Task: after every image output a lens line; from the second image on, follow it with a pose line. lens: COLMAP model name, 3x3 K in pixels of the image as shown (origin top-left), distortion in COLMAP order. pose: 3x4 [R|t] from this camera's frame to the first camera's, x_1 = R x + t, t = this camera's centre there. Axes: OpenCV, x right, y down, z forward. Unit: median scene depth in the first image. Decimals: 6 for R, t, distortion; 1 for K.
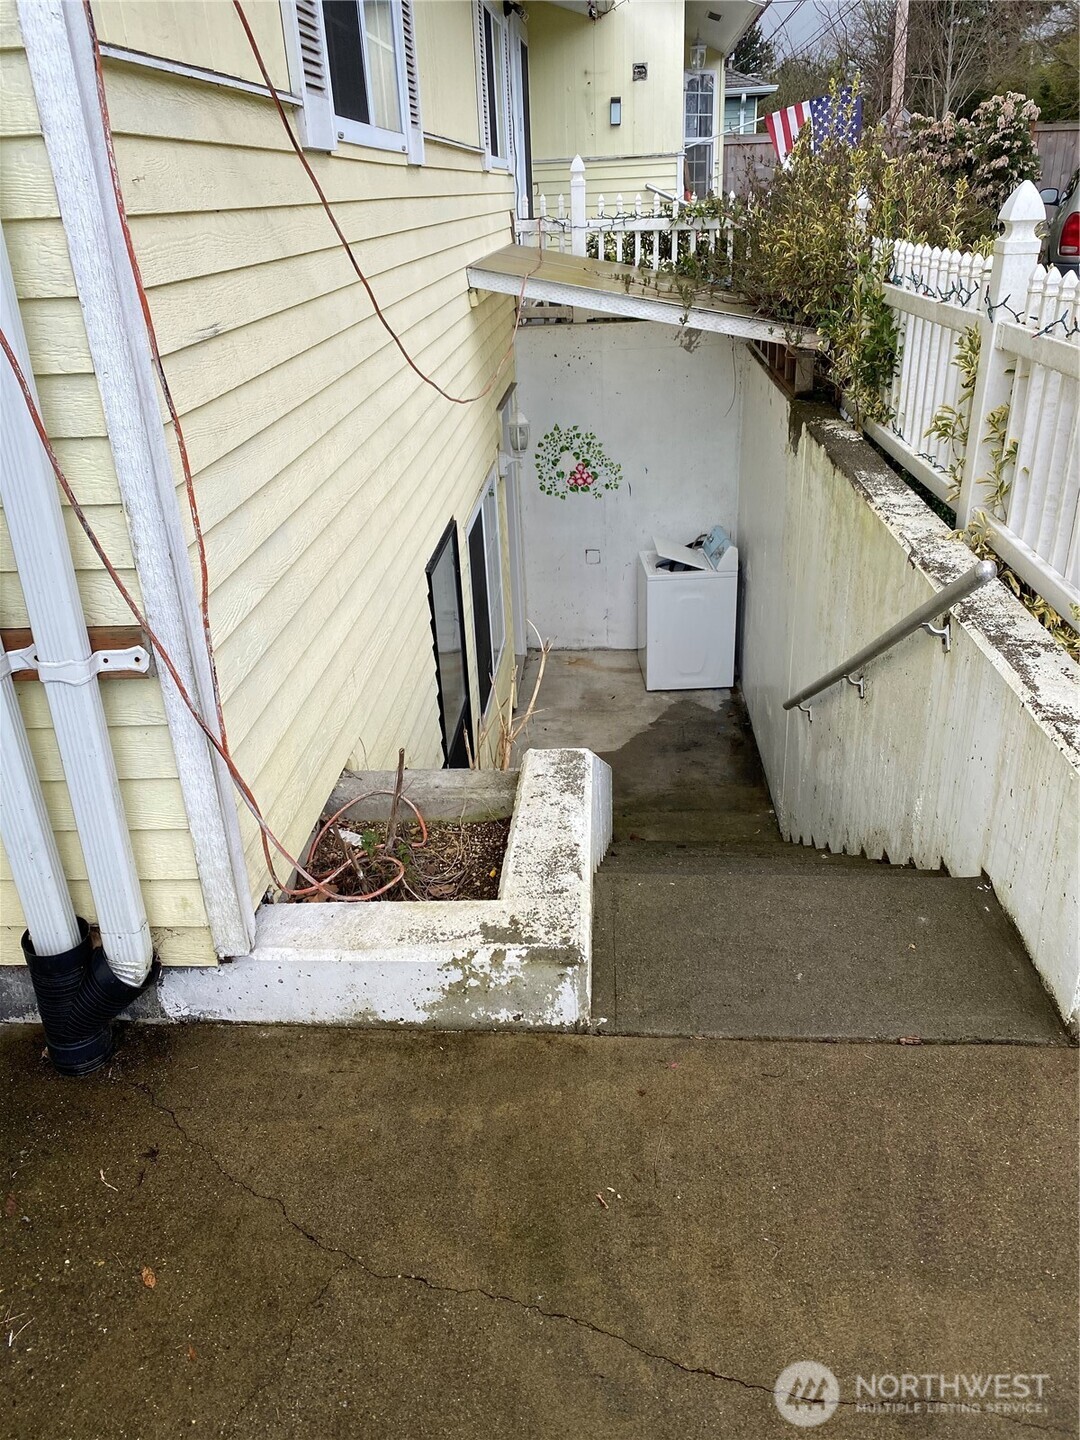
lens RADIAL K [[1105.5, 0, 538.2], [0, 1105.5, 725.8], [0, 0, 1]] dist [-0.011605, -0.032588]
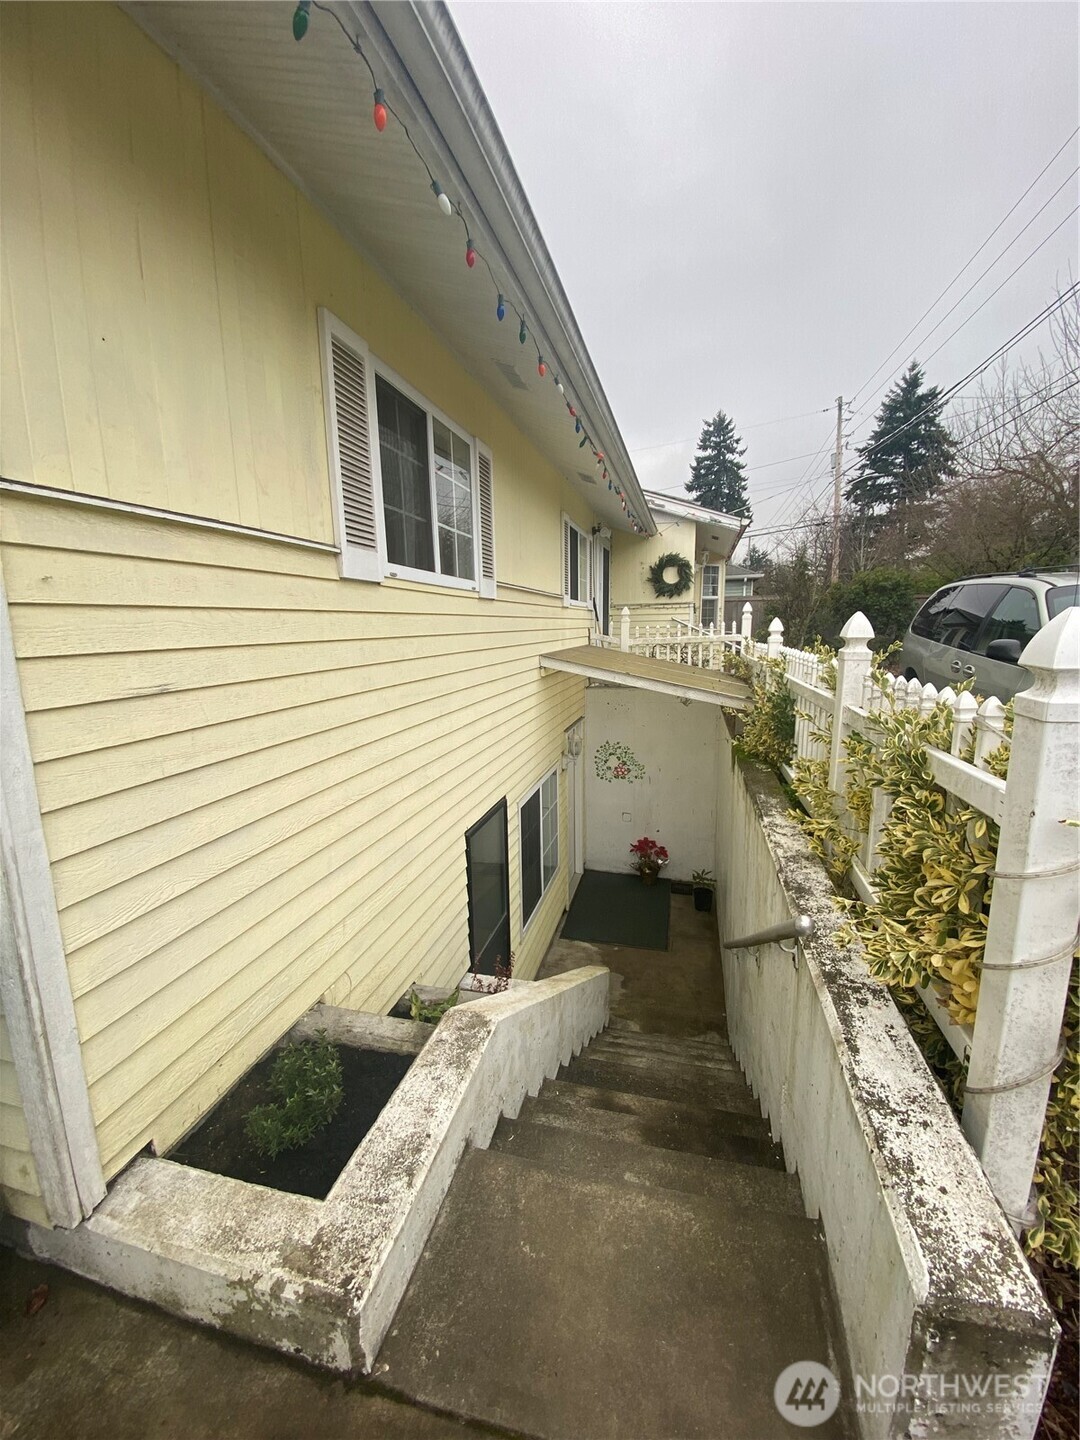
lens RADIAL K [[590.9, 0, 534.9], [0, 590.9, 710.8], [0, 0, 1]] dist [-0.011200, -0.009178]
pose [[0.983989, 0.060386, -0.167687, 0.158670], [-0.106967, 0.952654, -0.284621, -0.107326], [0.142560, 0.298001, 0.943860, 0.236468]]
